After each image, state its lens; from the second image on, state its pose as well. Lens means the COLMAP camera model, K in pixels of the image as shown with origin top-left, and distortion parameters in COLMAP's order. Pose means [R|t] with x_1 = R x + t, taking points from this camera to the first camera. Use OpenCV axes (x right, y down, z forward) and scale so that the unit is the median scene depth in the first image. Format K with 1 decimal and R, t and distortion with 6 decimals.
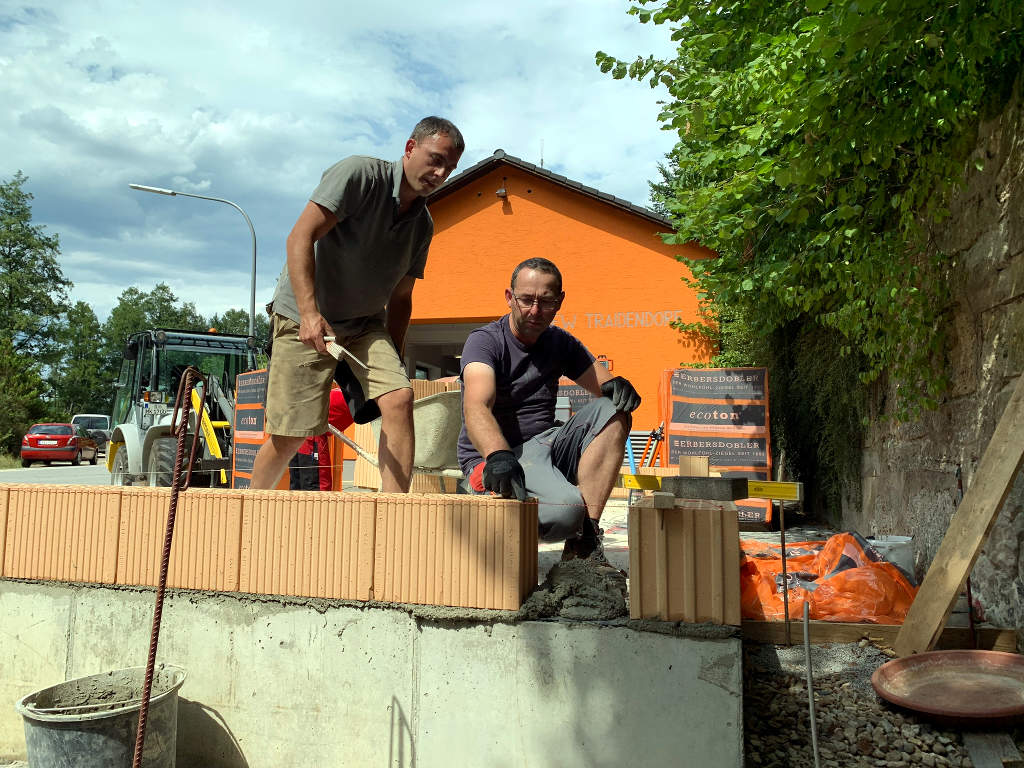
lens RADIAL K [[783.6, 0, 512.0], [0, 783.6, 384.0], [0, 0, 1]] dist [0.068639, -0.091353]
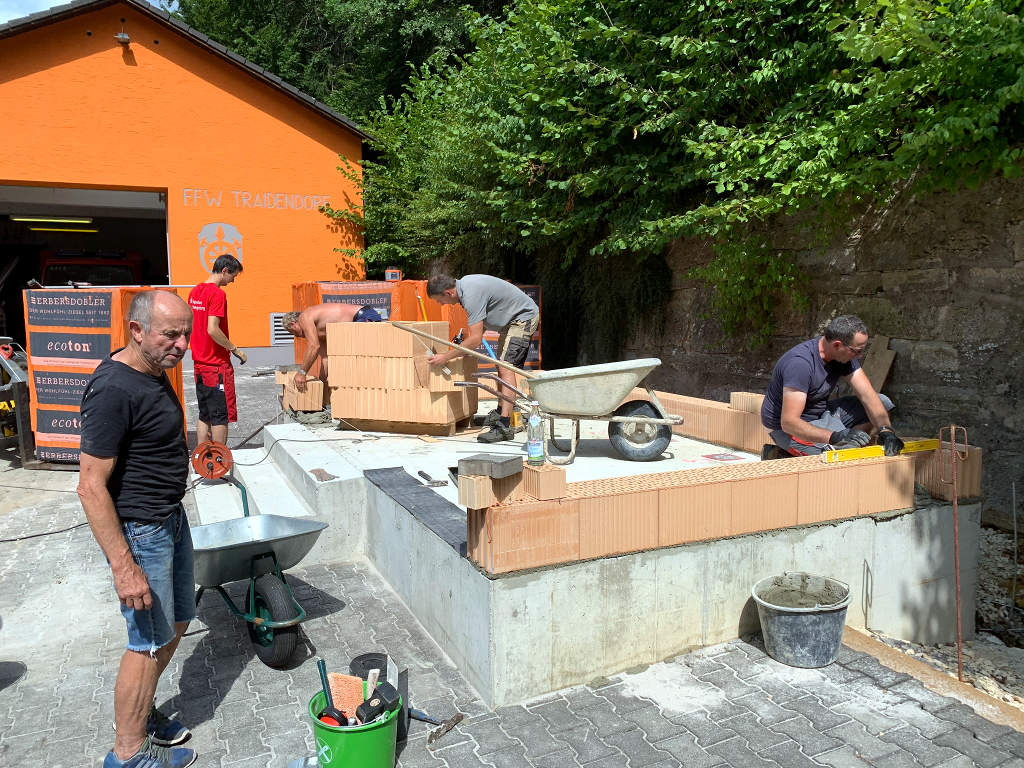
lens RADIAL K [[783.6, 0, 512.0], [0, 783.6, 384.0], [0, 0, 1]] dist [0.068639, -0.091353]
pose [[0.770674, -0.088447, 0.631061, -1.136231], [-0.037260, 0.982372, 0.183188, -0.203214], [-0.636139, -0.164692, 0.753793, 0.079534]]
